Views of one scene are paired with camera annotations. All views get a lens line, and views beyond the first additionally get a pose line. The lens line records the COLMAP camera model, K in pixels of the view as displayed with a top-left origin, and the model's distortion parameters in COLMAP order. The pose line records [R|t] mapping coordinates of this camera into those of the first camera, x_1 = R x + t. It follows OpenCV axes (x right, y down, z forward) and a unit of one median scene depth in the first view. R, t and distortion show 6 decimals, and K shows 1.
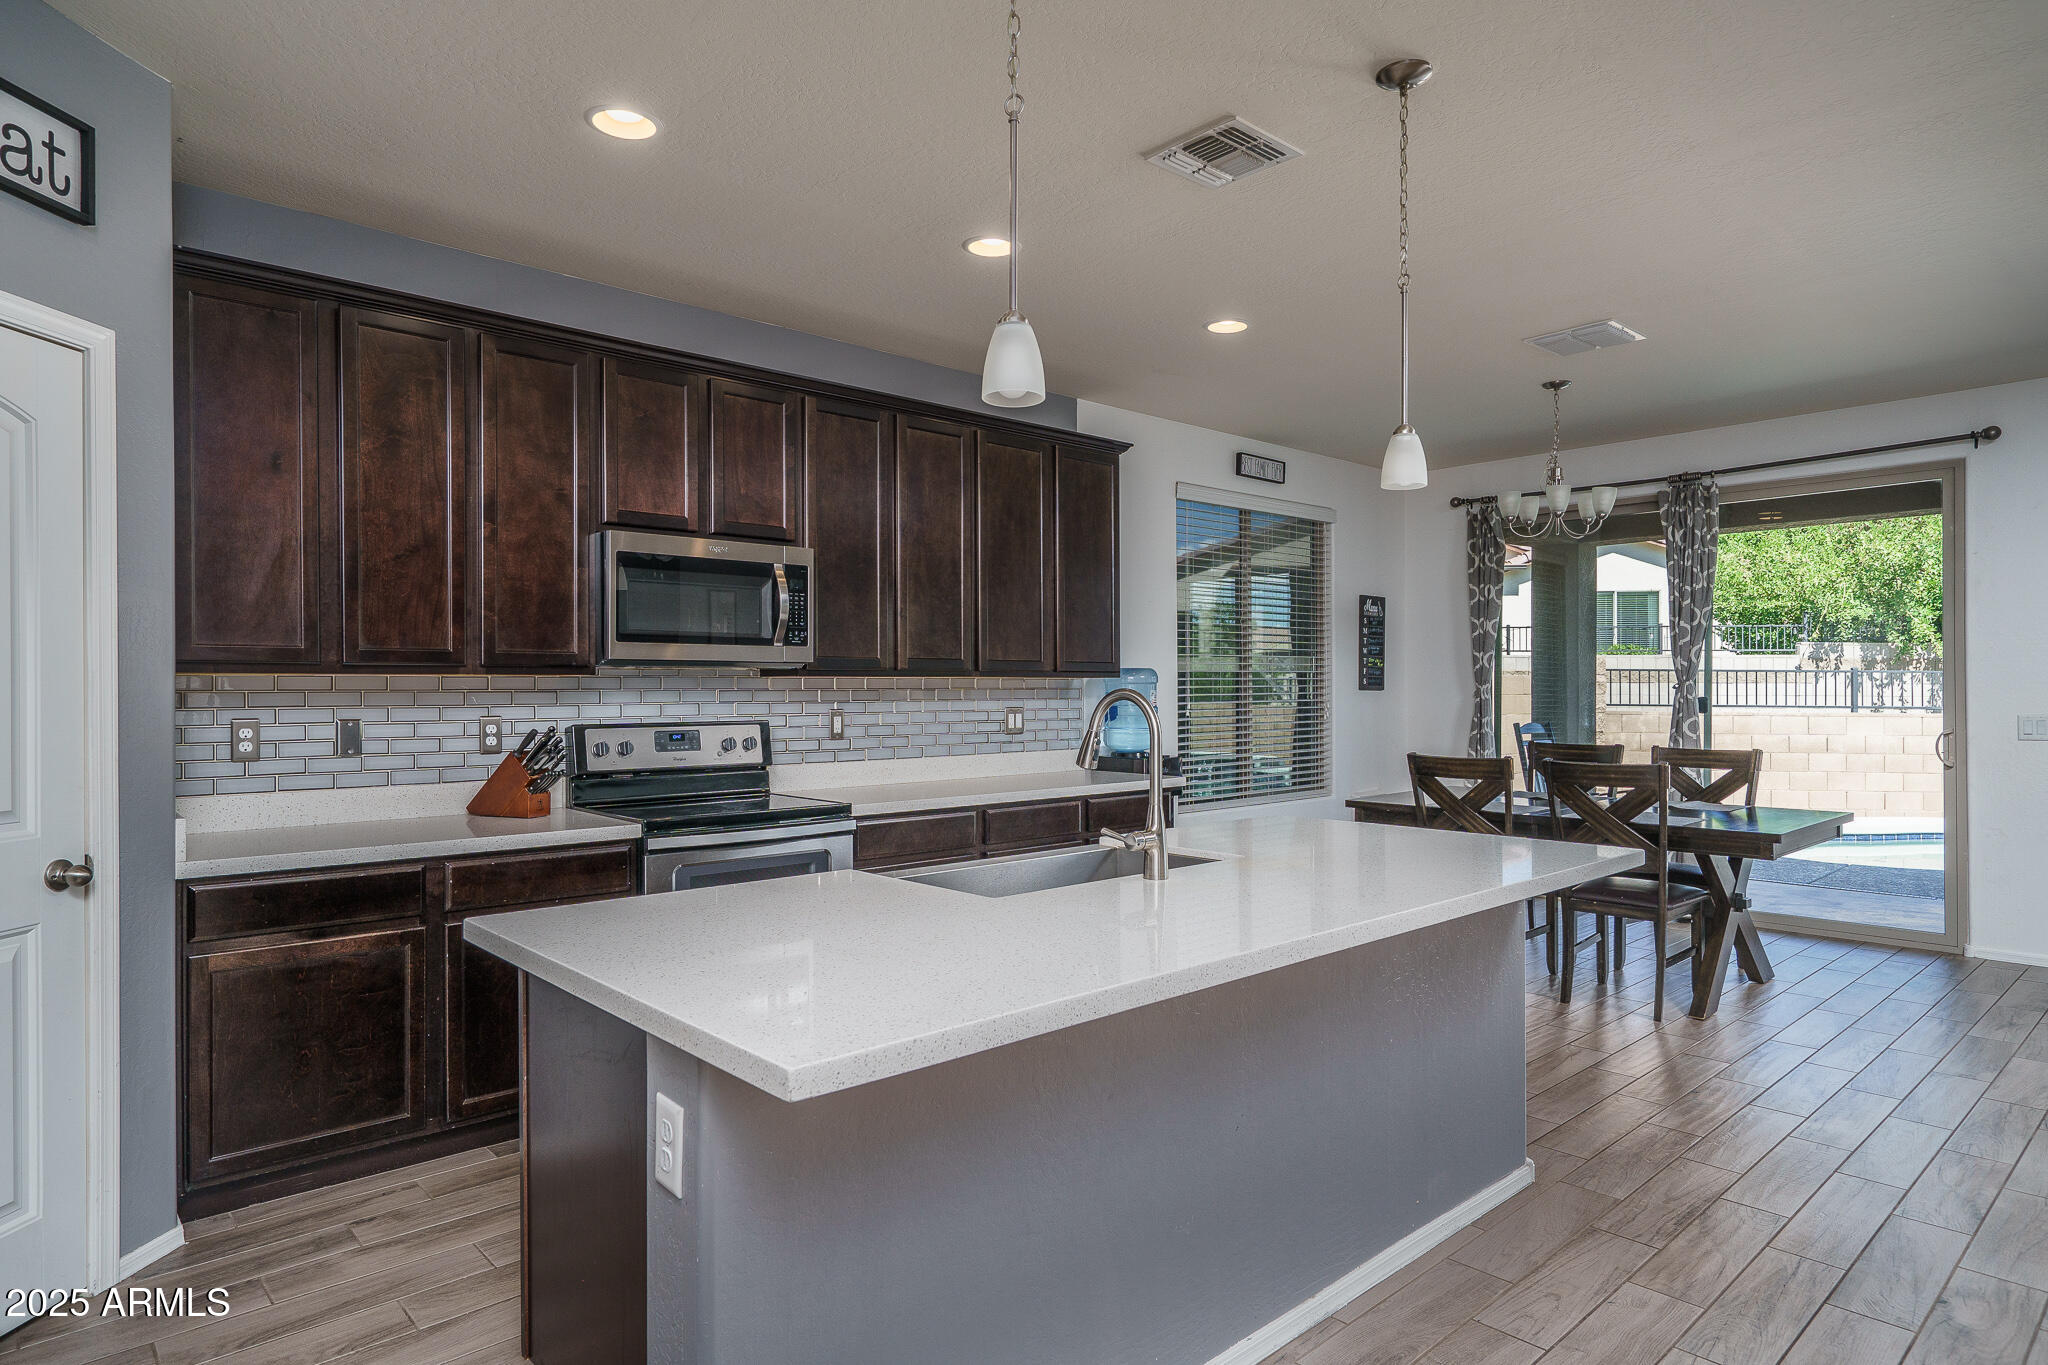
lens RADIAL K [[1148.6, 0, 1015.8], [0, 1148.6, 689.0], [0, 0, 1]] dist [0.006063, -0.000266]
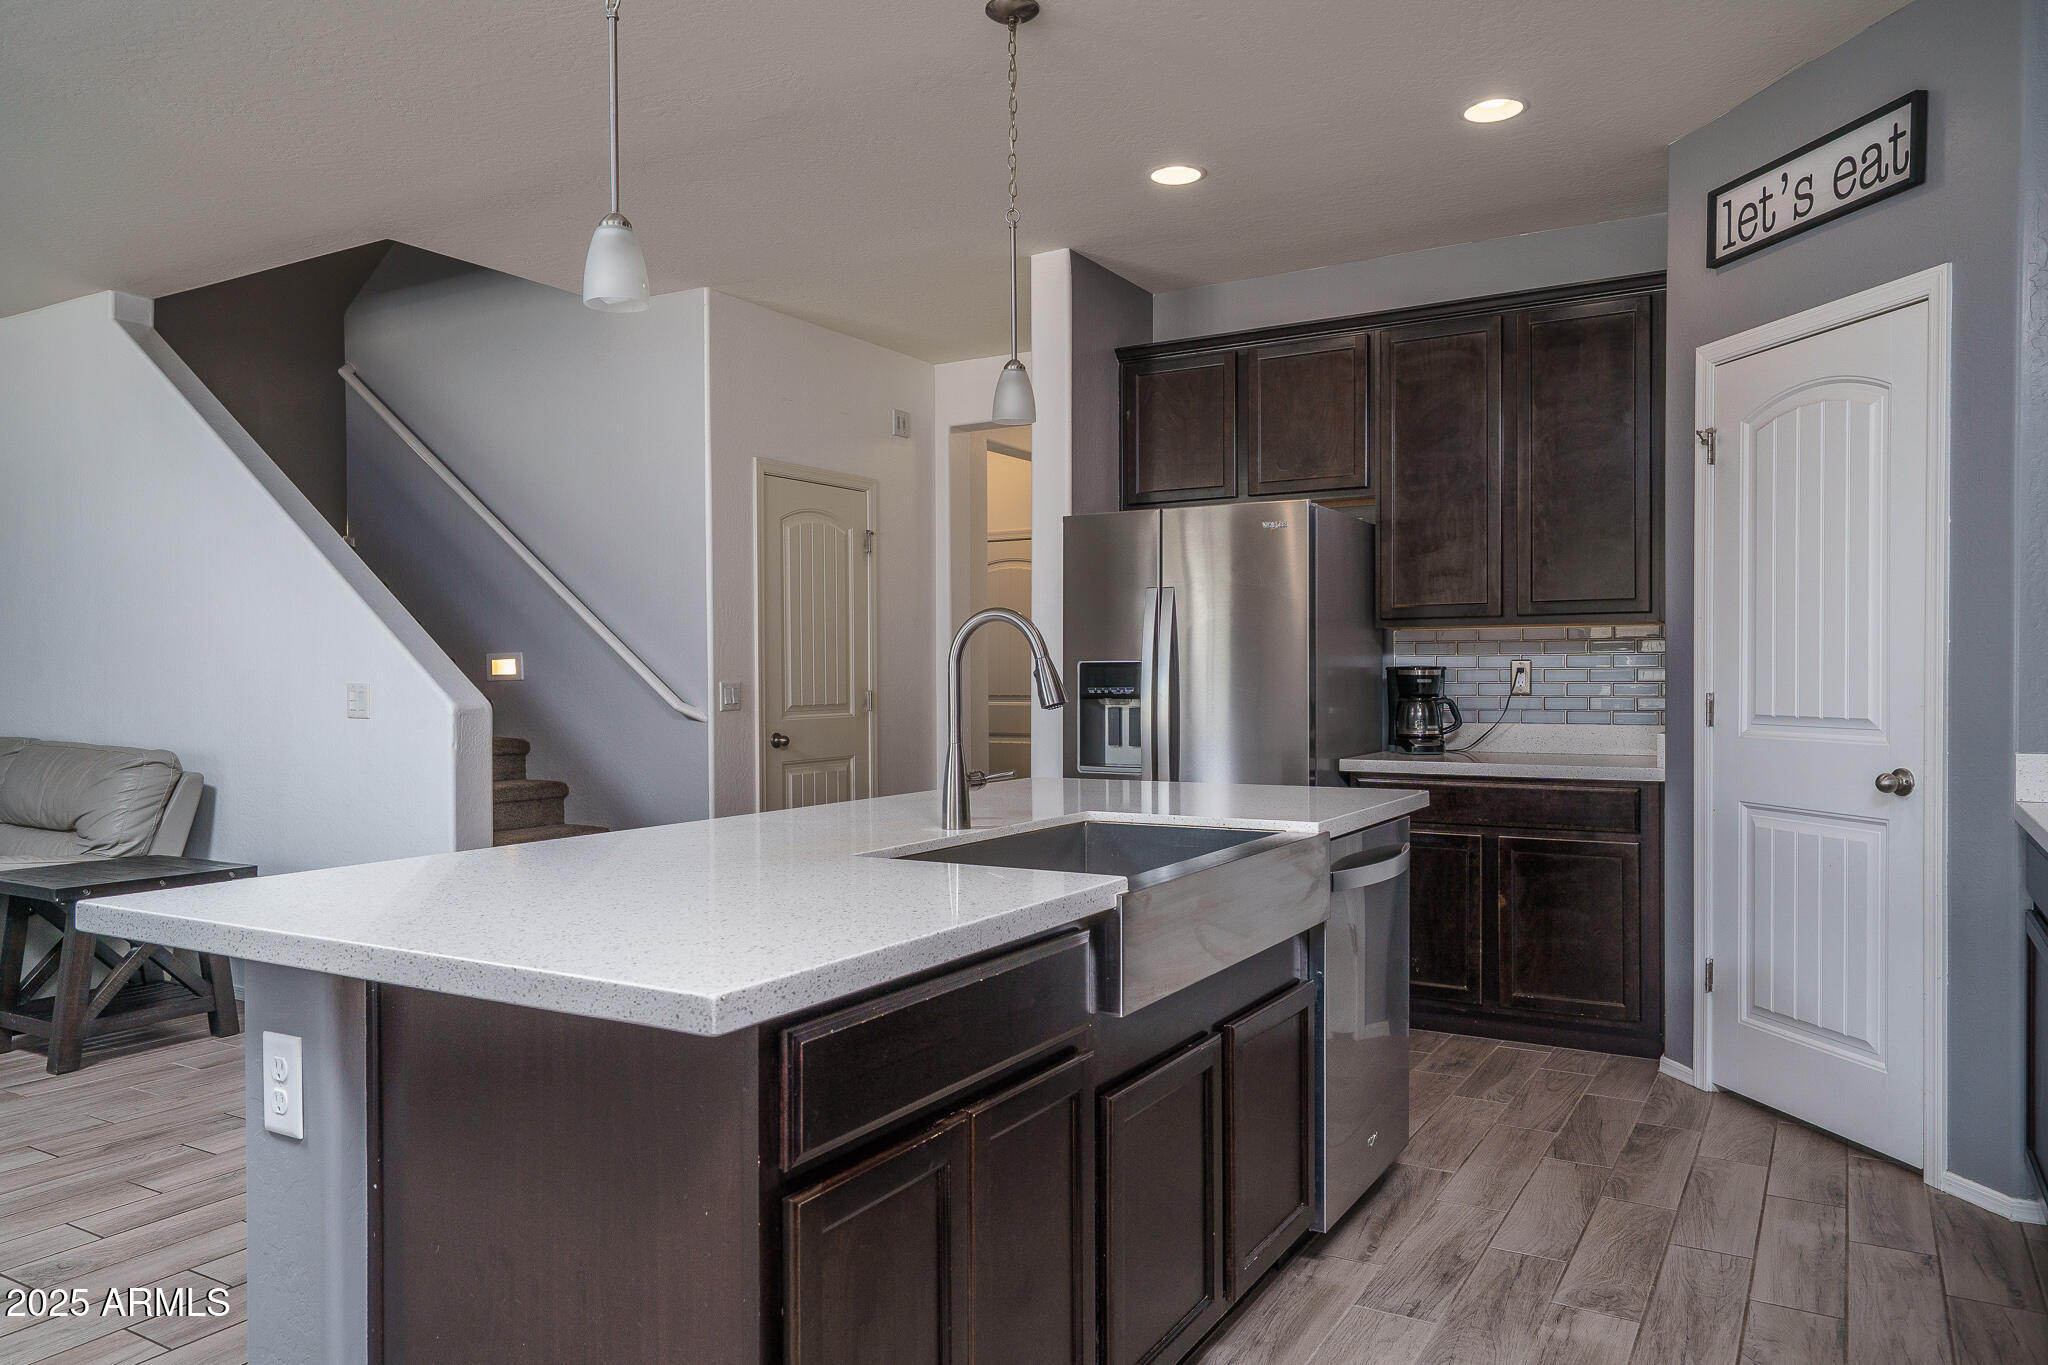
lens RADIAL K [[1374.5, 0, 1024.0], [0, 1374.5, 682.5], [0, 0, 1]] dist [0.000123, 0.000634]
pose [[-0.955000, 0.009572, -0.296451, 0.144532], [0.008078, 0.999948, 0.006263, 0.018305], [0.296495, 0.003587, -0.955028, 0.765907]]
